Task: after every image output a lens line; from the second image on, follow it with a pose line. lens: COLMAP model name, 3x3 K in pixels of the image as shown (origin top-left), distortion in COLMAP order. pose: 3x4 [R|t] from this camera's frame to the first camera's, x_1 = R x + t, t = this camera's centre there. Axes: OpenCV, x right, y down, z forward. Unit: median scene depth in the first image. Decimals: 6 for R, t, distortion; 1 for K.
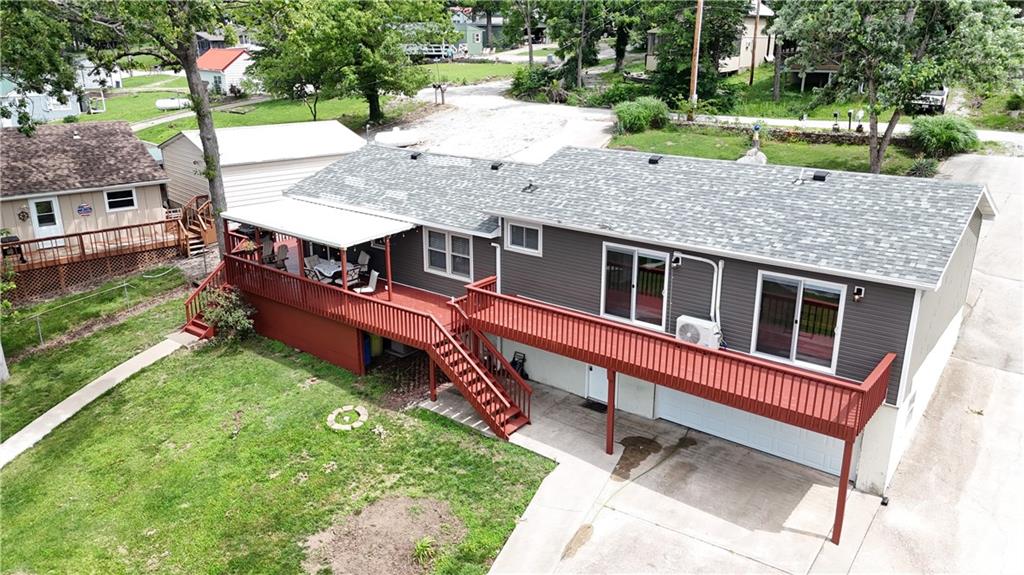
lens RADIAL K [[756.6, 0, 512.0], [0, 756.6, 287.5], [0, 0, 1]] dist [0.084537, -0.086092]
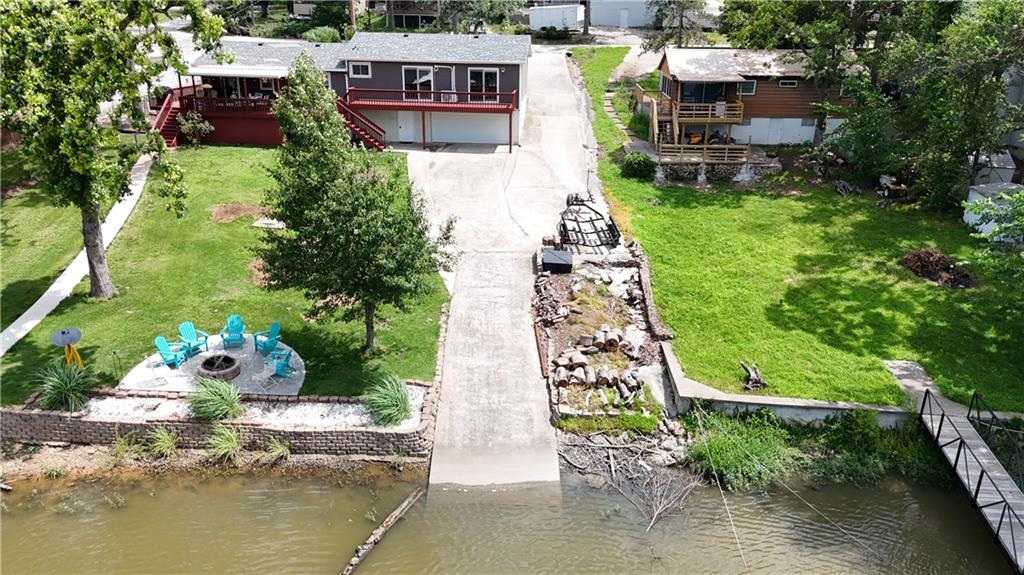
lens RADIAL K [[756.6, 0, 512.0], [0, 756.6, 287.5], [0, 0, 1]] dist [0.084537, -0.086092]
pose [[0.831323, -0.177343, 0.526737, -0.931046], [0.159840, 0.983975, 0.079020, 0.467102], [-0.532310, 0.018503, 0.846347, -1.138621]]
